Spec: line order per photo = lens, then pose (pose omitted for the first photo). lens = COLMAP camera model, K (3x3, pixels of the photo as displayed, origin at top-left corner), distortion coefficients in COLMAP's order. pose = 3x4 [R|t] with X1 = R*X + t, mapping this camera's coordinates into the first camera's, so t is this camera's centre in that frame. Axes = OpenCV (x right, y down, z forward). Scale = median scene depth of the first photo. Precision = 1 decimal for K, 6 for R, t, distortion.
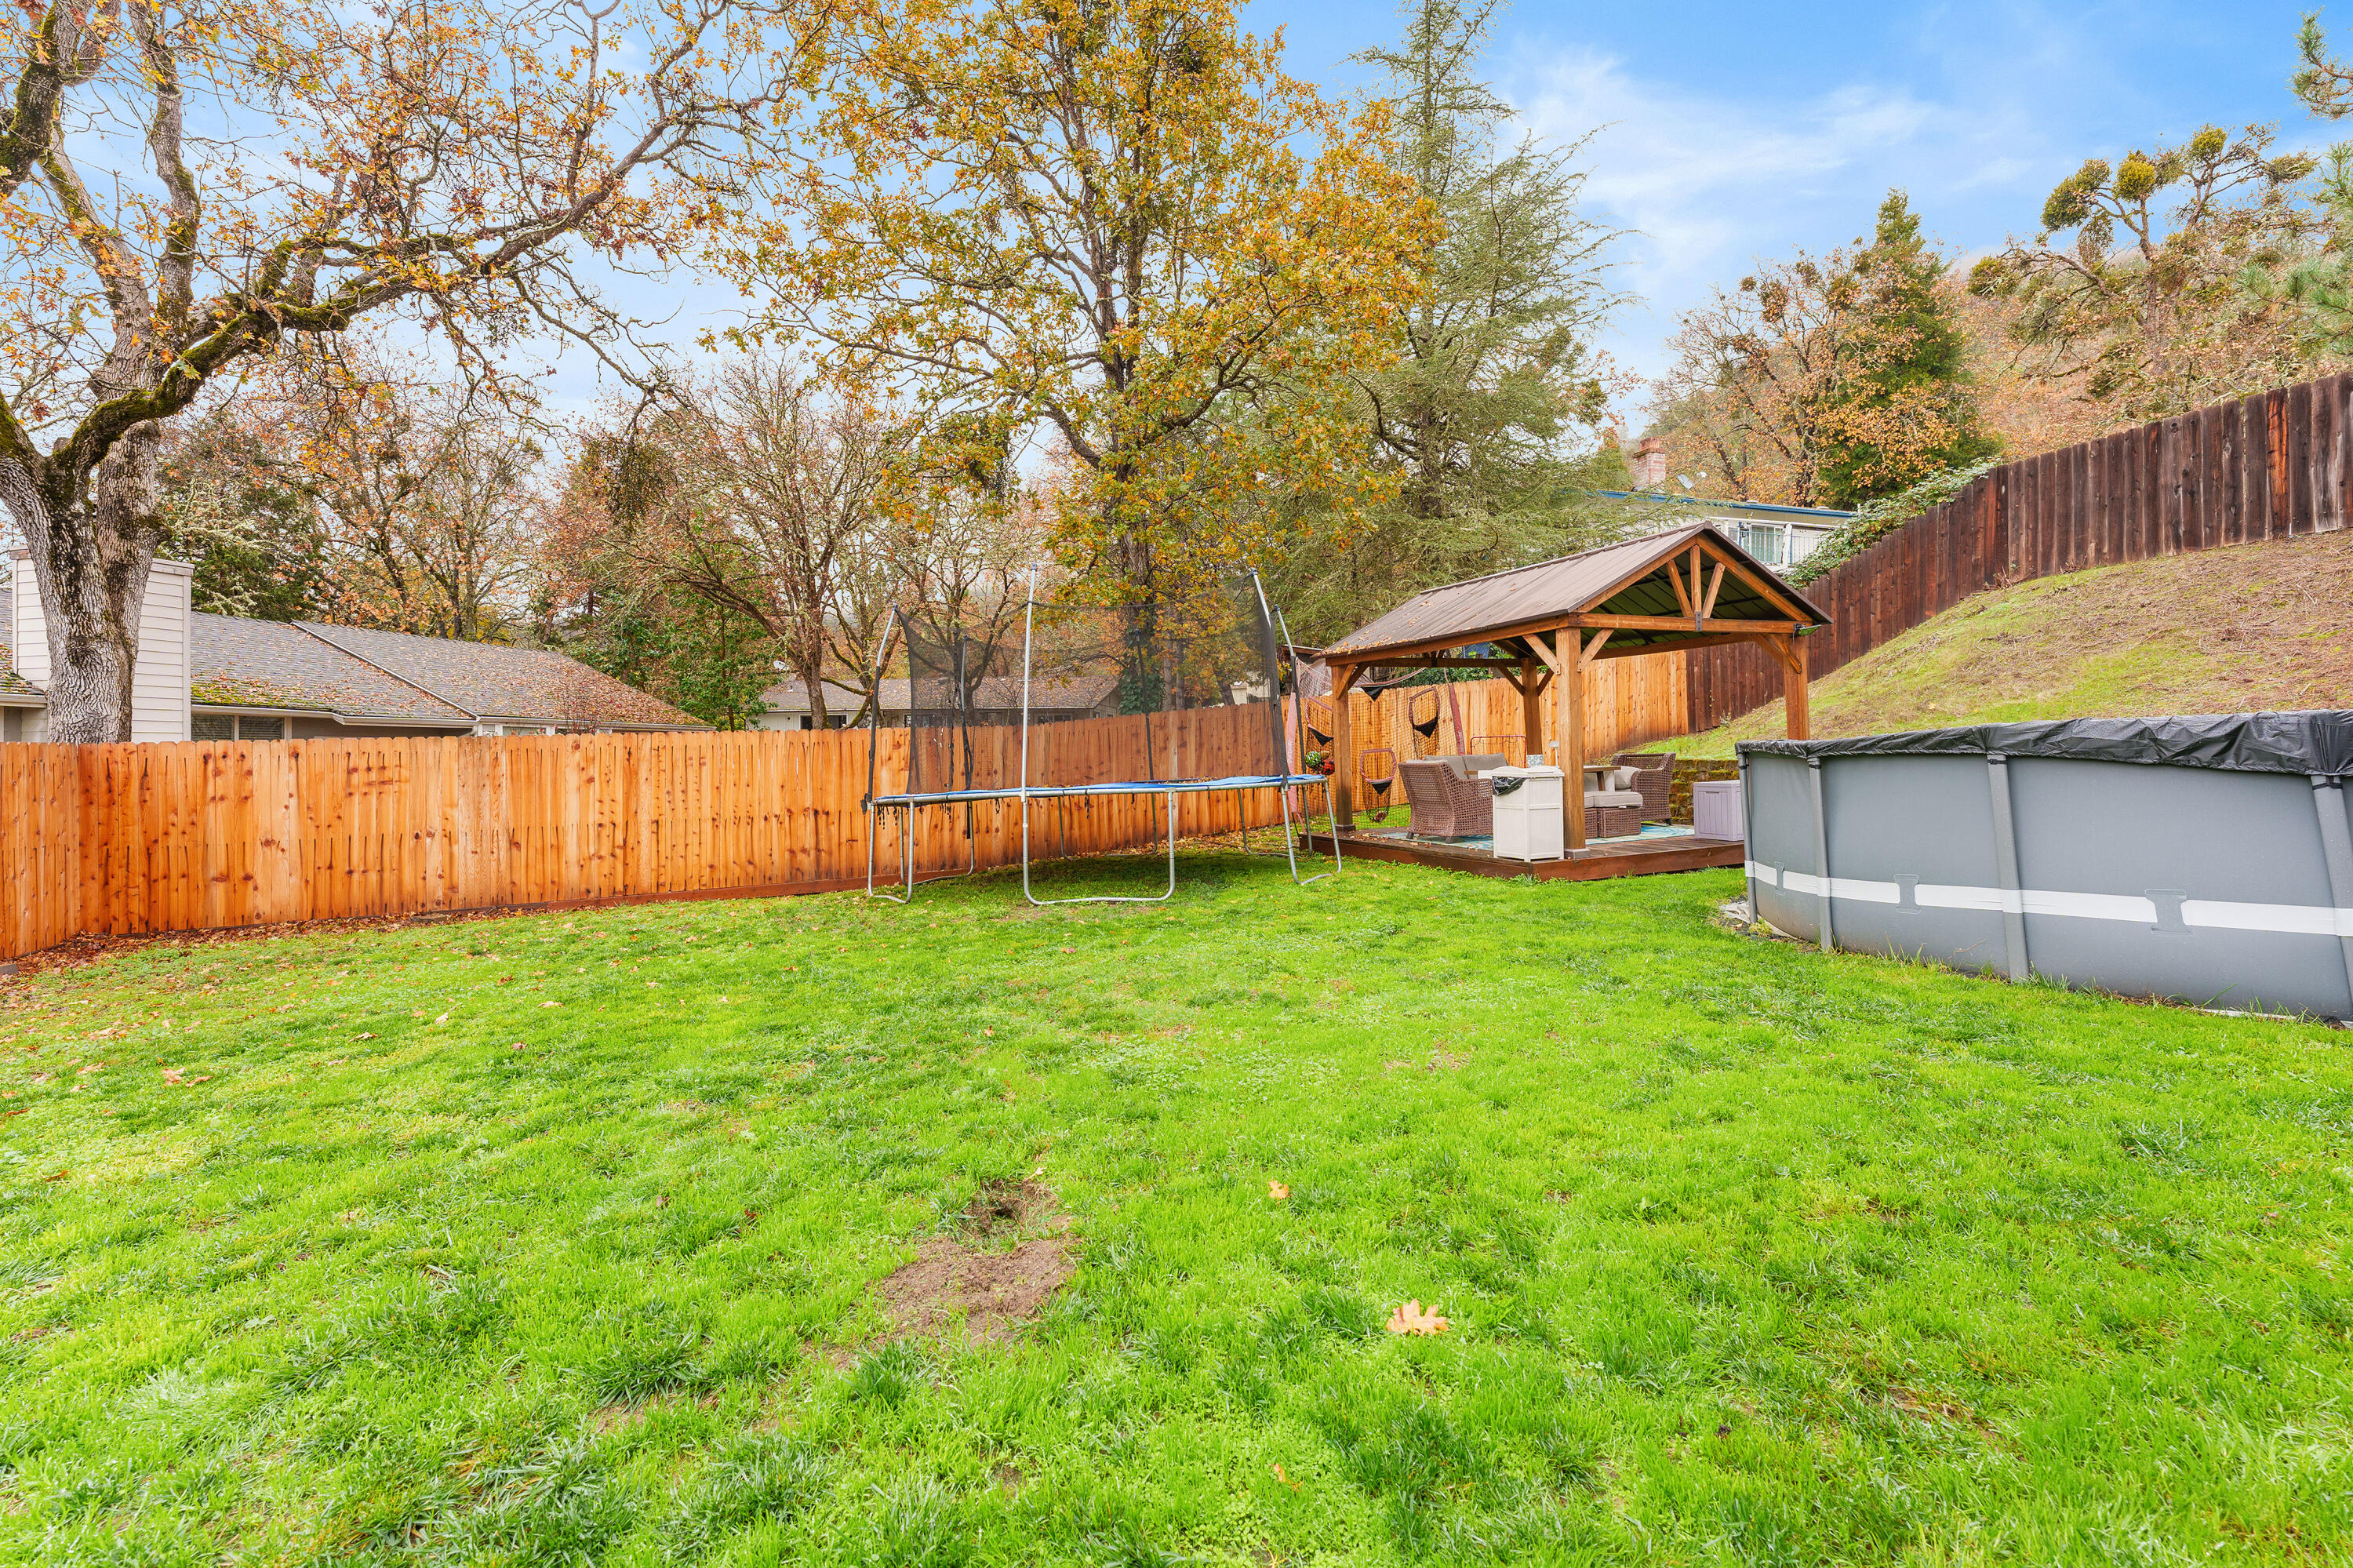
lens RADIAL K [[995.0, 0, 1169.9], [0, 995.0, 745.1], [0, 0, 1]] dist [-0.001776, 0.000044]
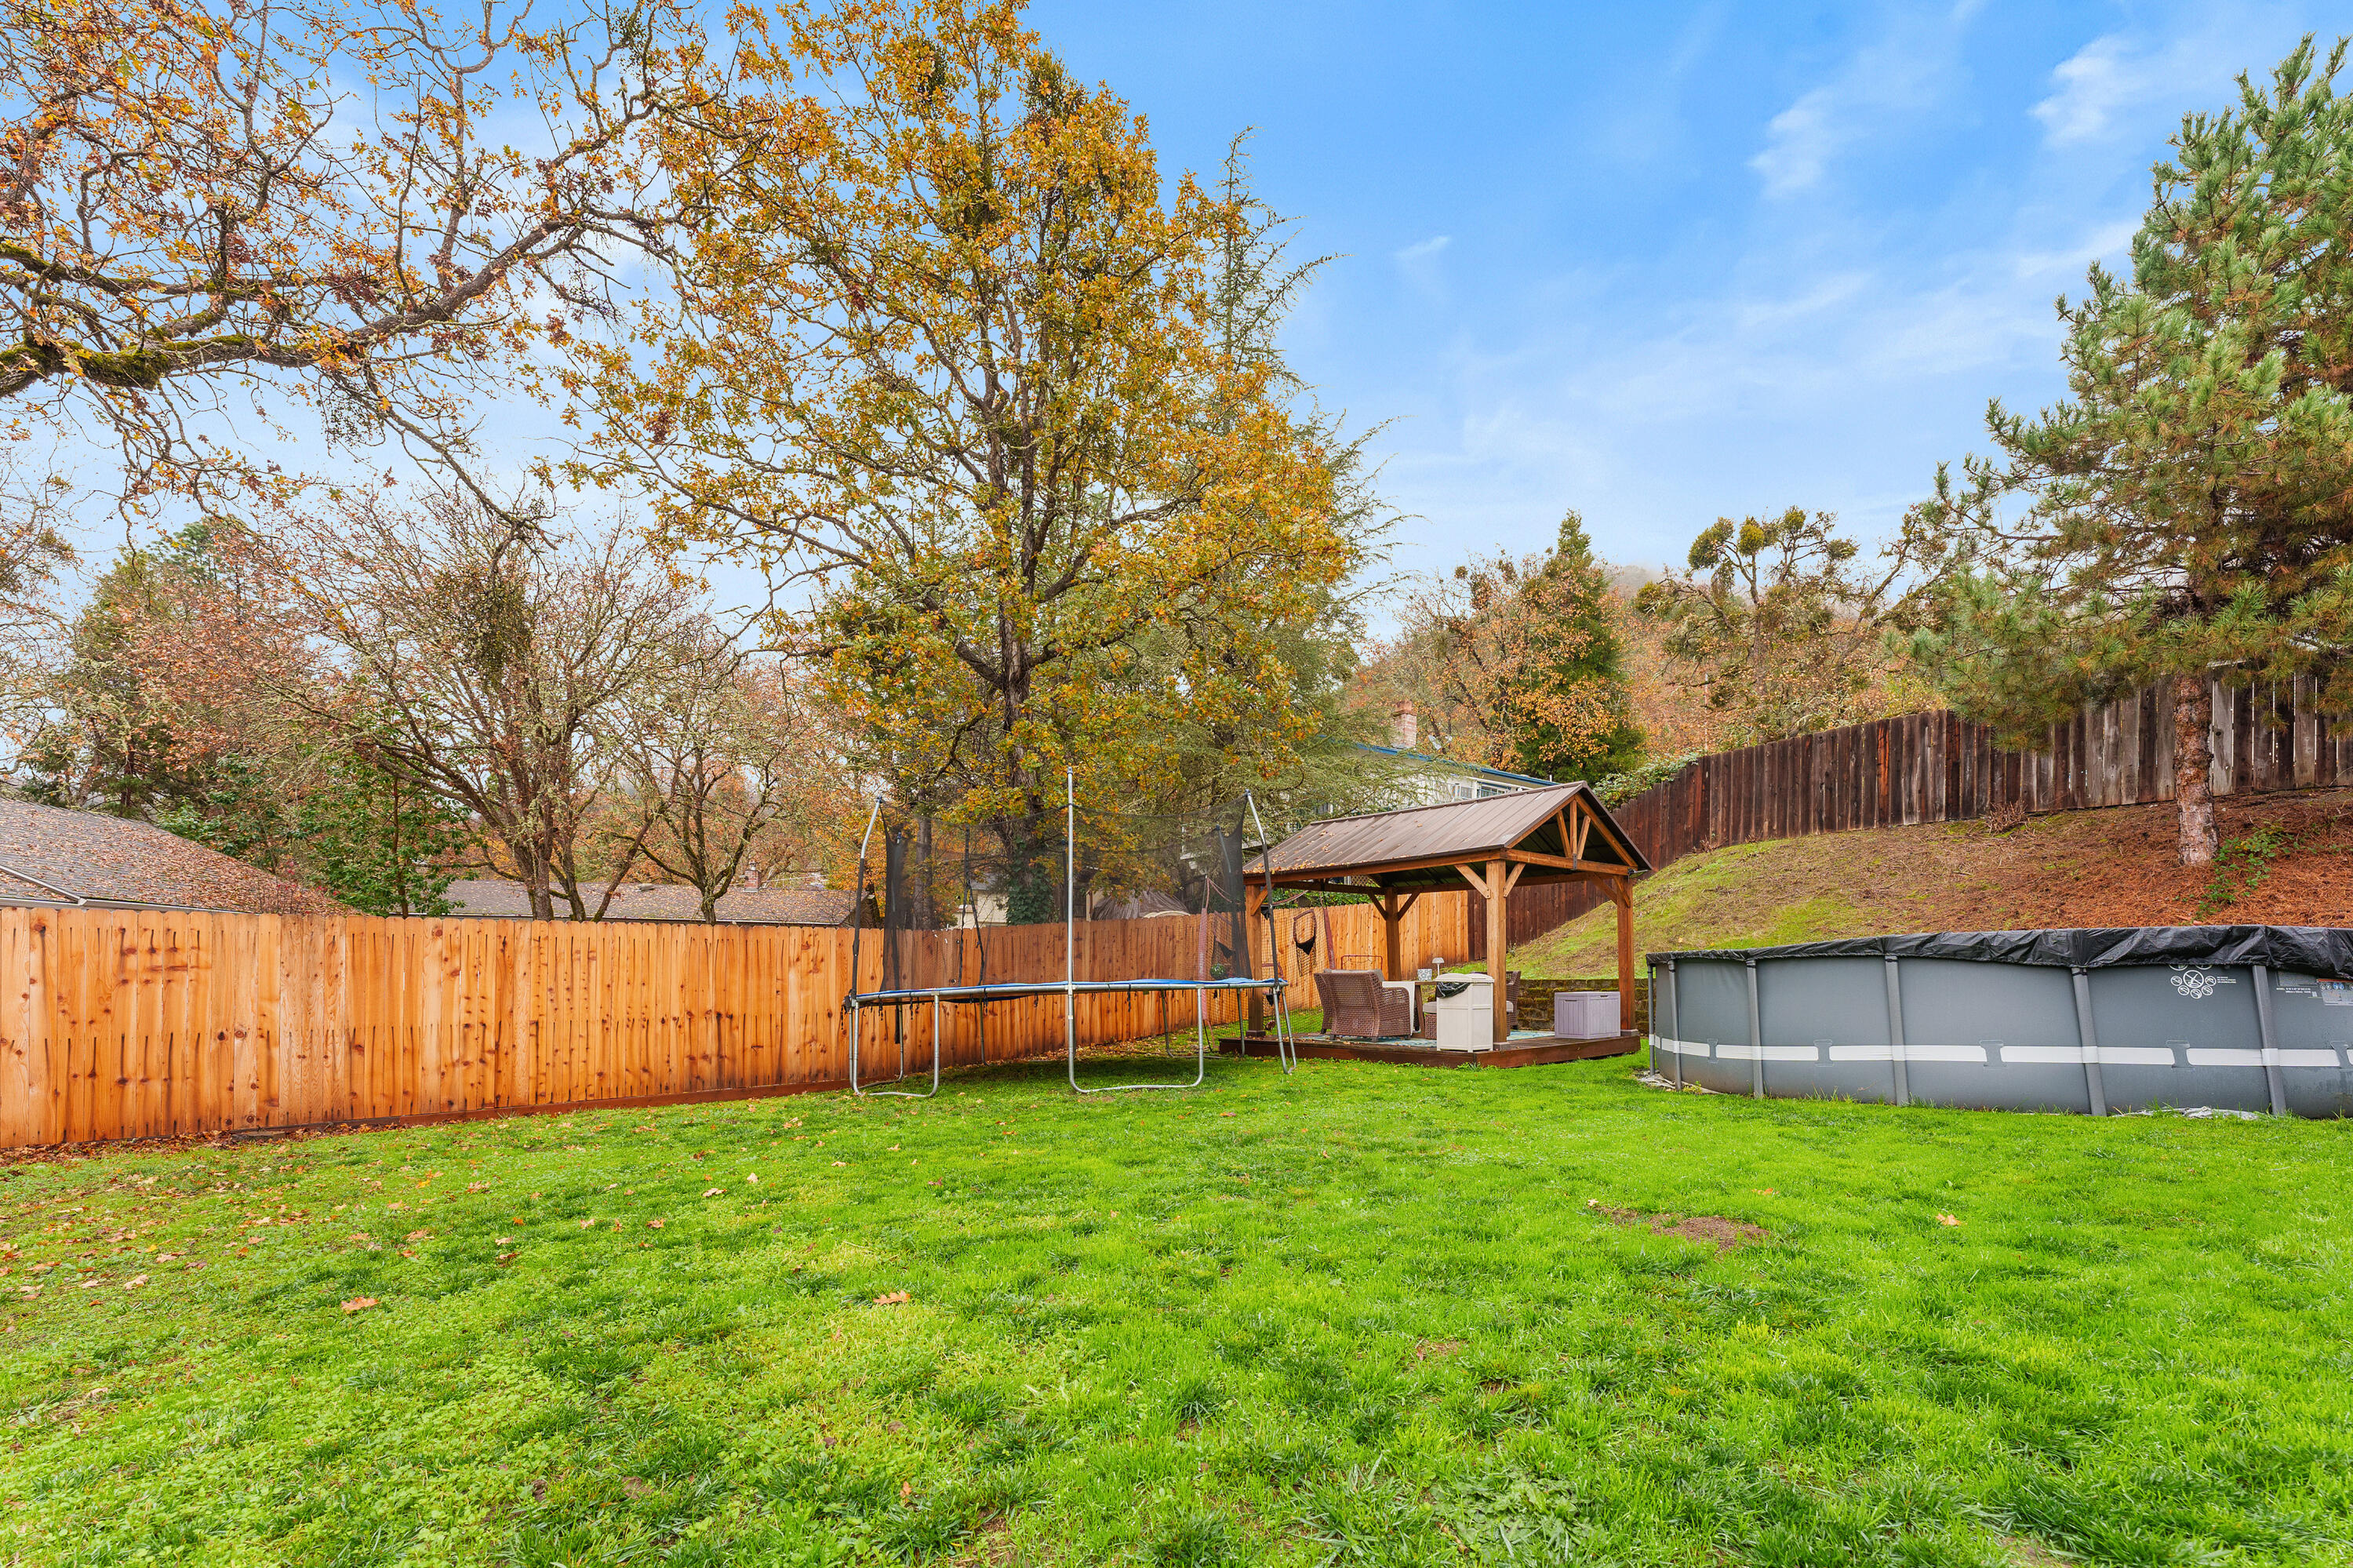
lens RADIAL K [[1041.3, 0, 1176.9], [0, 1041.3, 993.3], [0, 0, 1]] dist [0.003884, 0.000167]
pose [[0.942722, 0.016811, 0.333156, -0.279100], [-0.021082, 0.999735, 0.009208, 0.029568], [-0.332913, -0.015705, 0.942827, -0.048225]]
